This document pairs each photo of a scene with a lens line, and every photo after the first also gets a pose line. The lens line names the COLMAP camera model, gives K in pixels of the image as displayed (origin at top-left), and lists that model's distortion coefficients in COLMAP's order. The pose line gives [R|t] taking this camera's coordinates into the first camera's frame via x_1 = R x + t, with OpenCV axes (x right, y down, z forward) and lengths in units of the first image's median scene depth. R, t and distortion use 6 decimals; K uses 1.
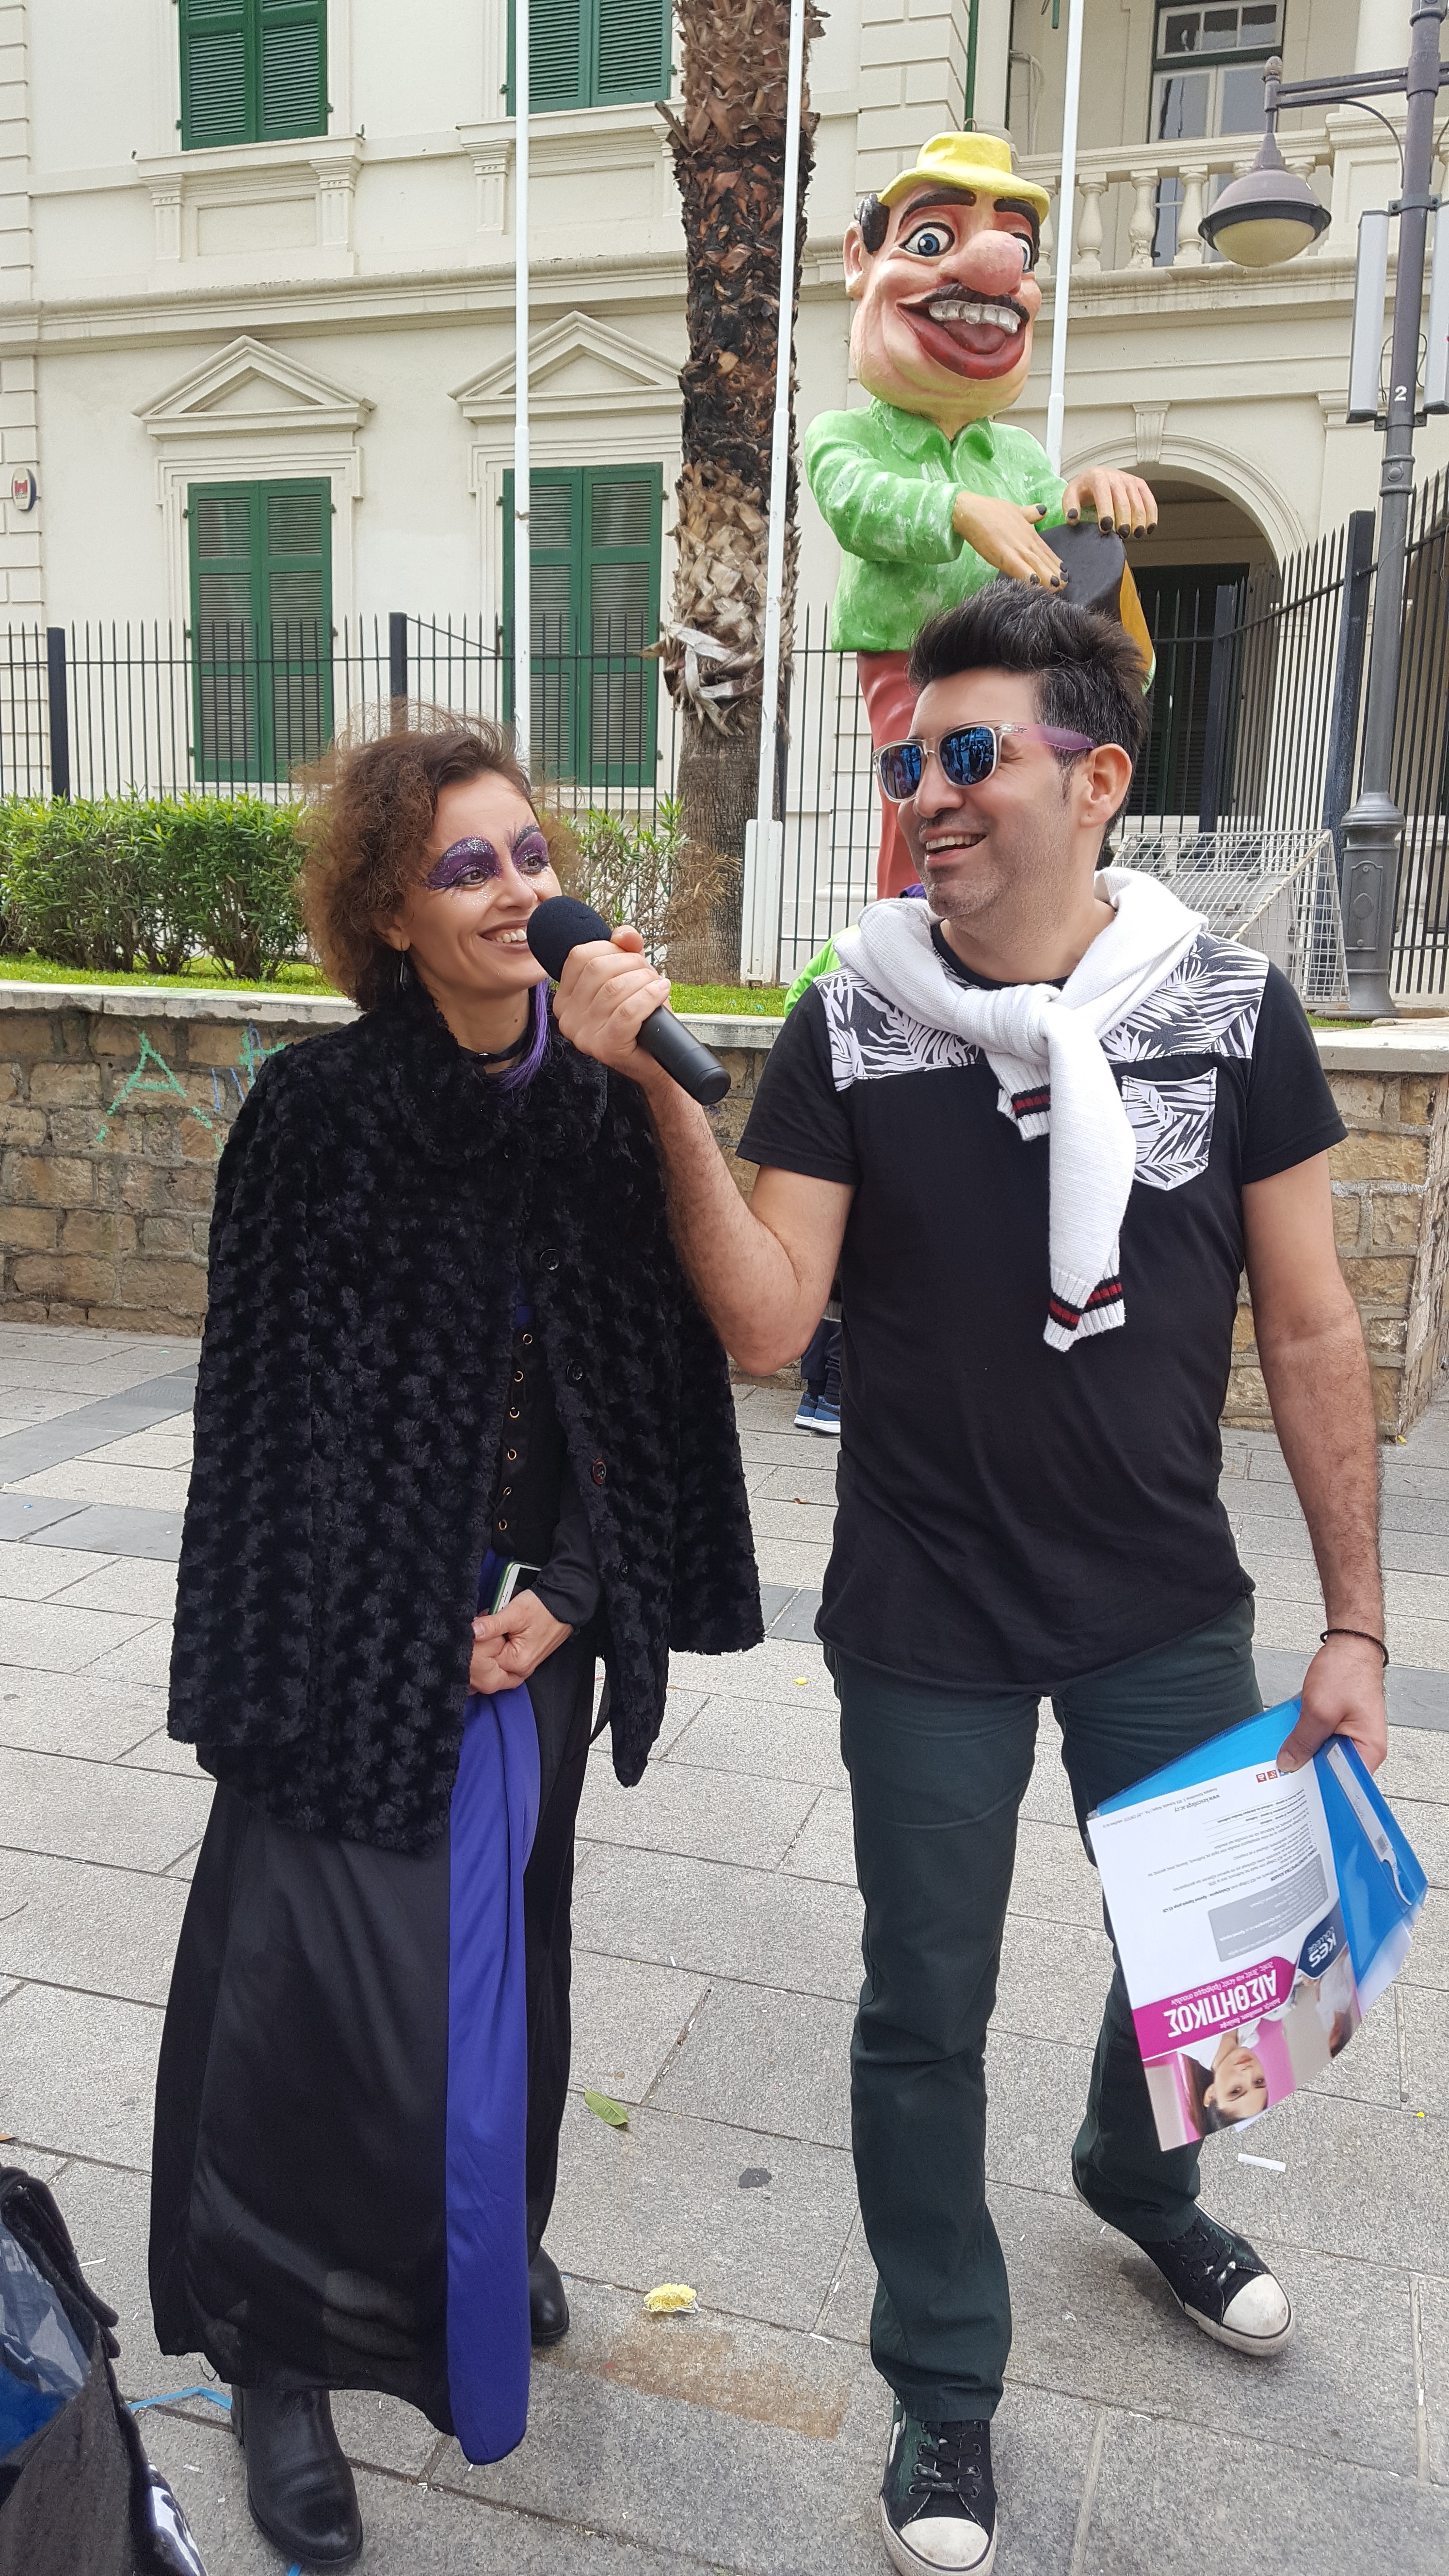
lens RADIAL K [[1911.8, 0, 715.7], [0, 1911.8, 1267.6], [0, 0, 1]] dist [0.070318, -0.085735]
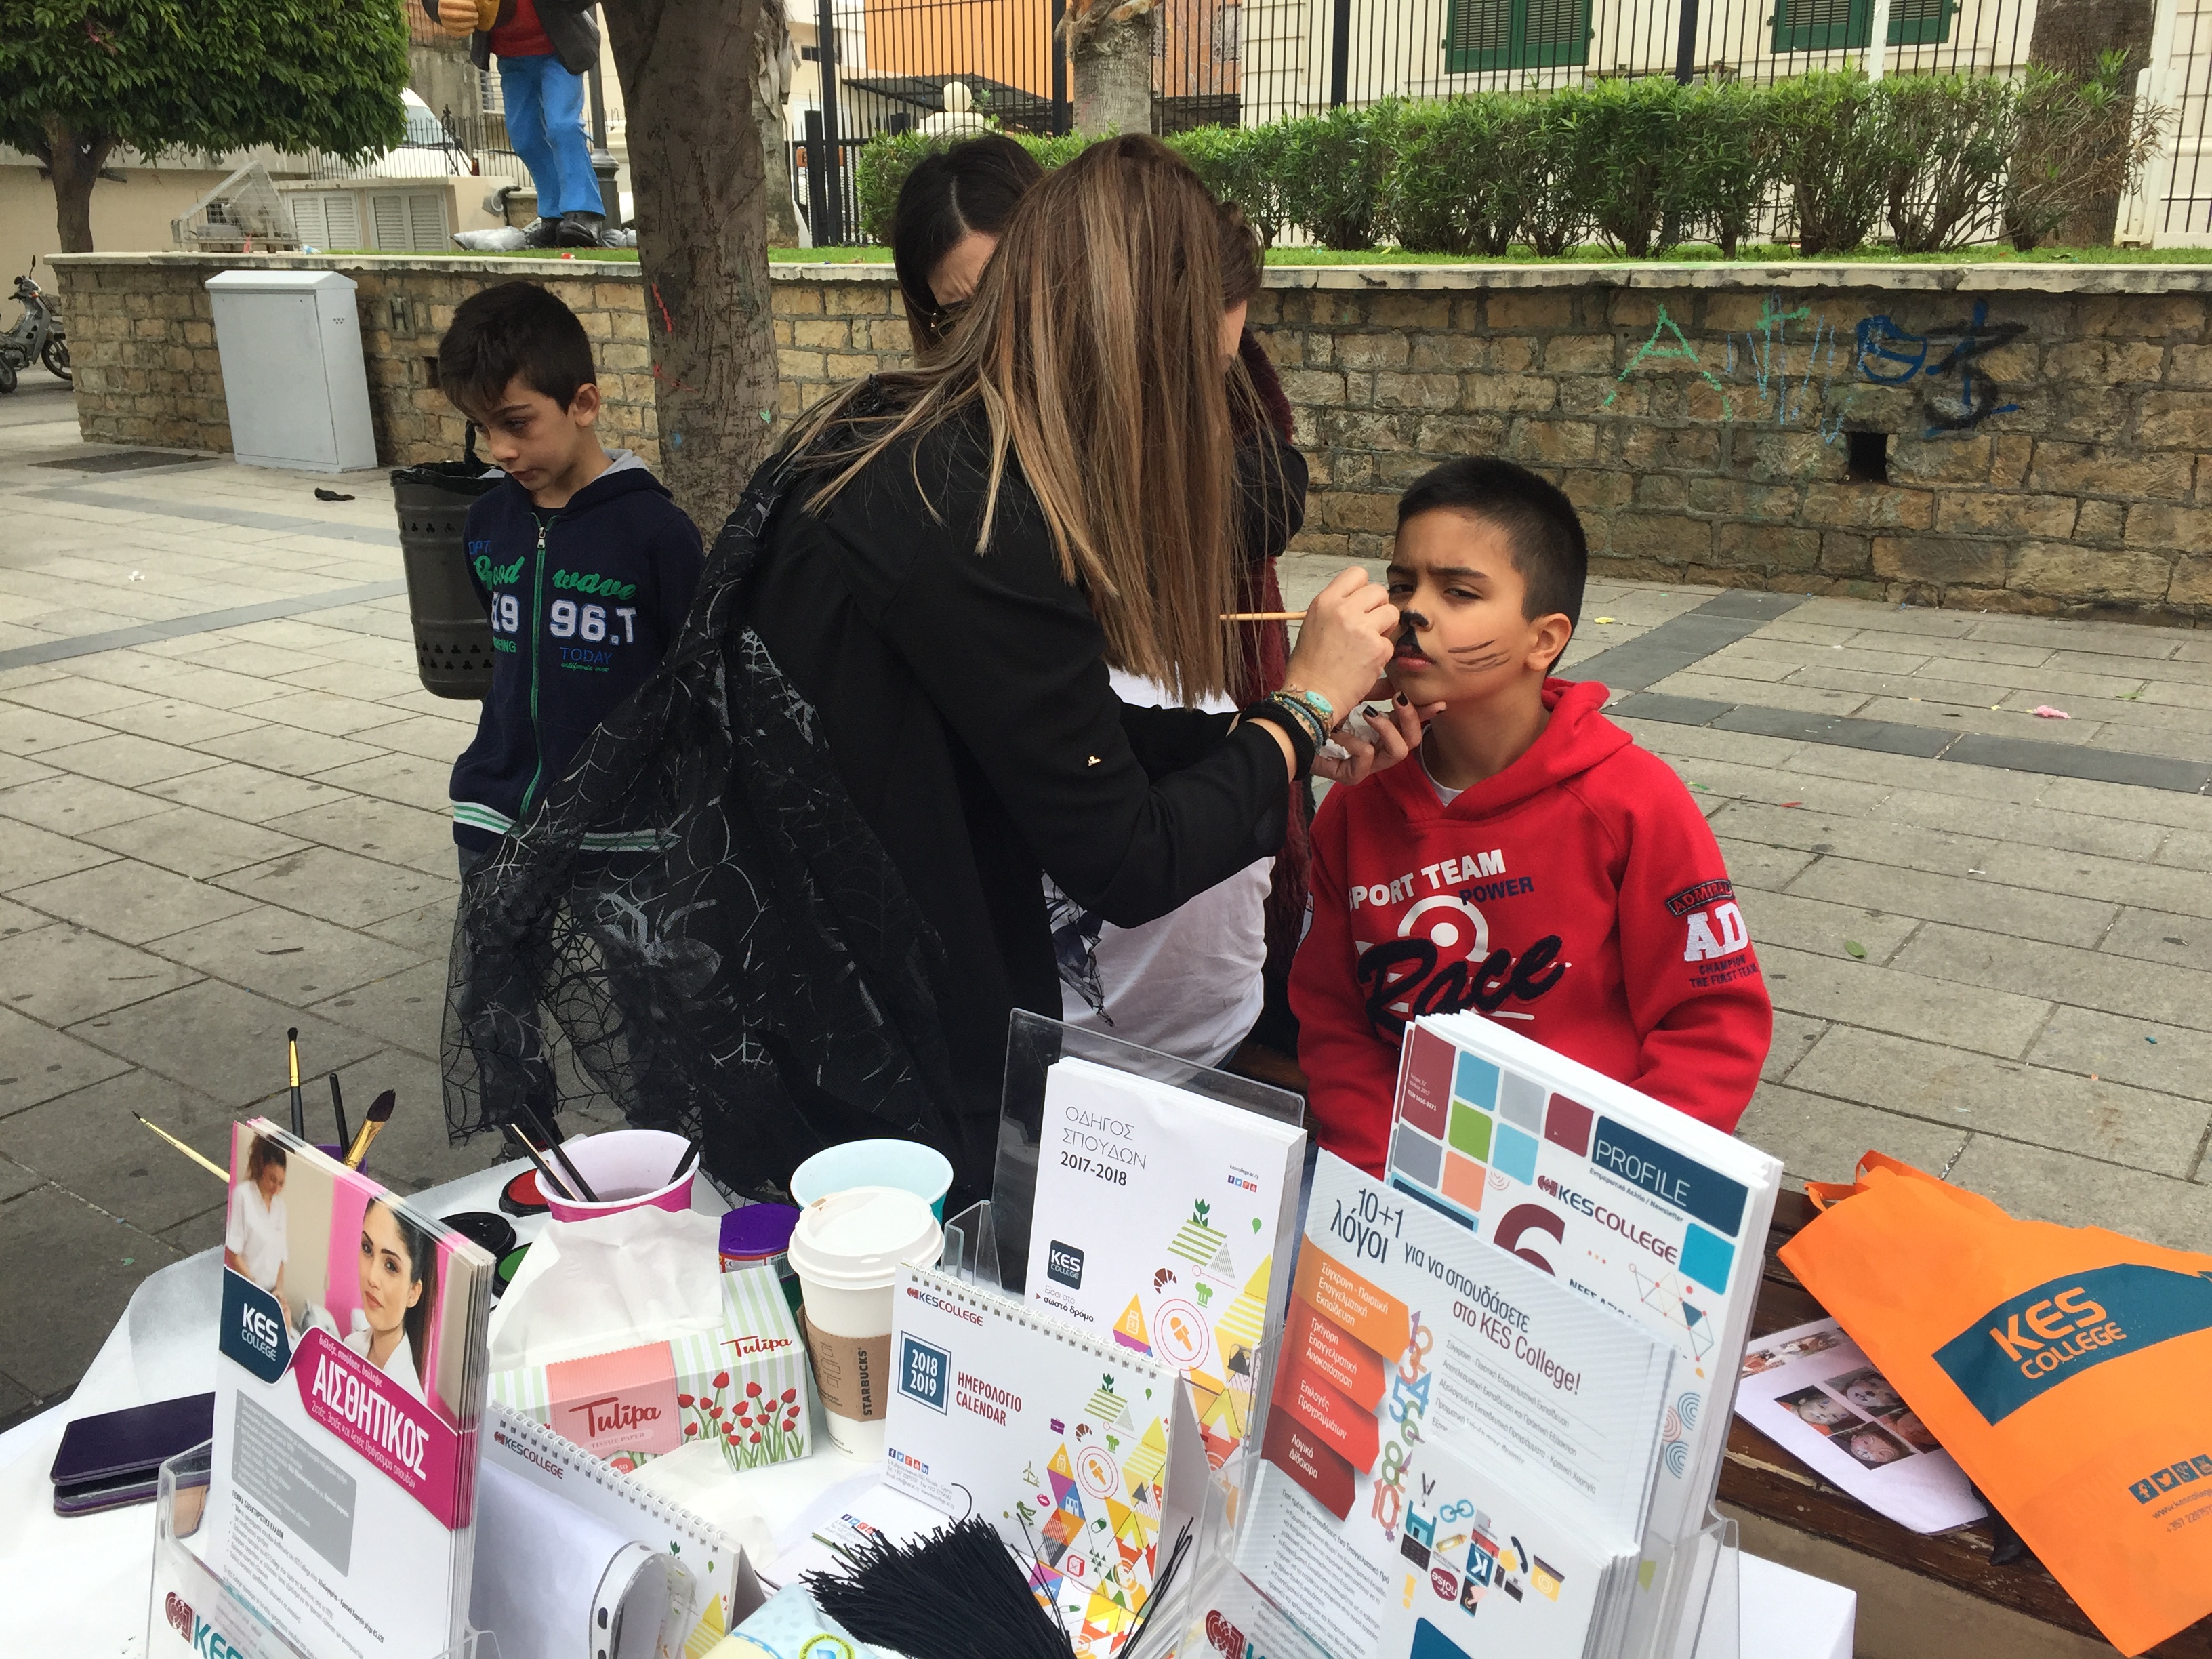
lens RADIAL K [[1901.0, 0, 1112.6], [0, 1901.0, 825.1], [0, 0, 1]] dist [0.085637, -0.123036]
pose [[0.947712, 0.060562, -0.313327, -0.210720], [-0.020138, 0.991220, 0.130680, 0.033846], [0.318490, -0.117537, 0.940611, -0.159194]]
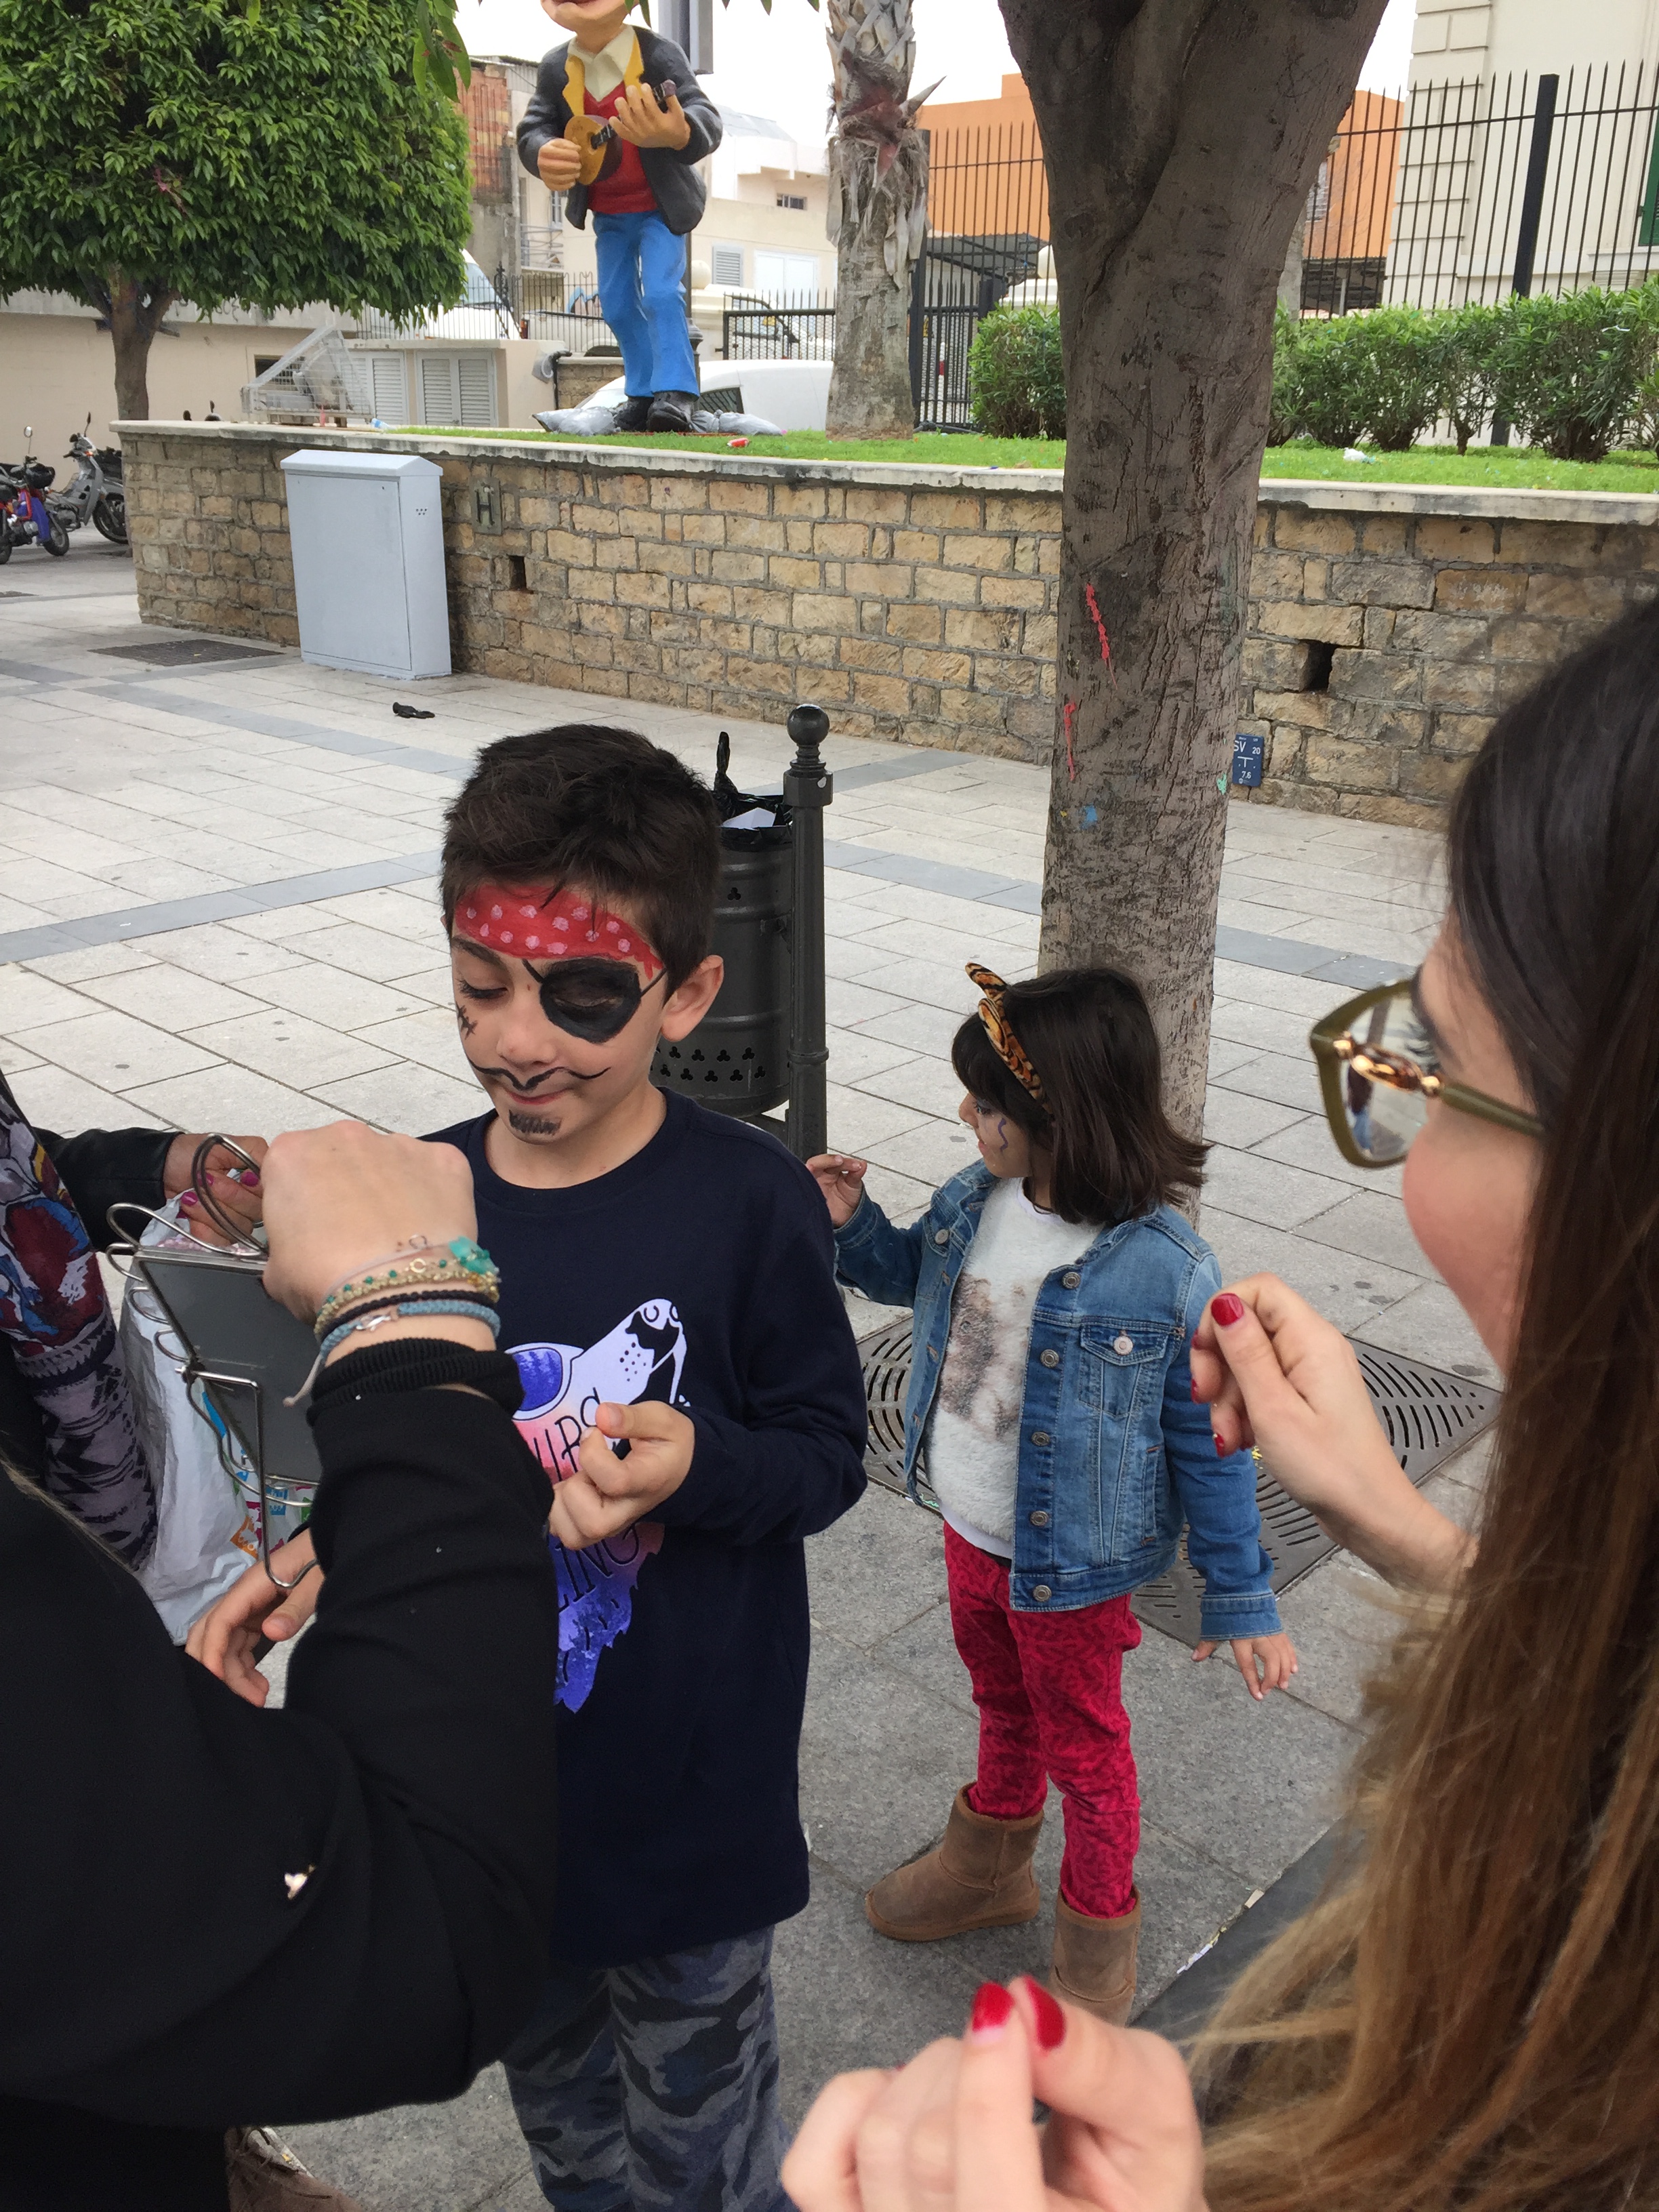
lens RADIAL K [[1901.0, 0, 832.7], [0, 1901.0, 1099.1], [0, 0, 1]] dist [0.085637, -0.123036]
pose [[0.895871, 0.141205, -0.421280, -0.393442], [-0.067171, 0.980301, 0.185735, -0.013924], [0.439208, -0.138096, 0.887708, -0.022283]]
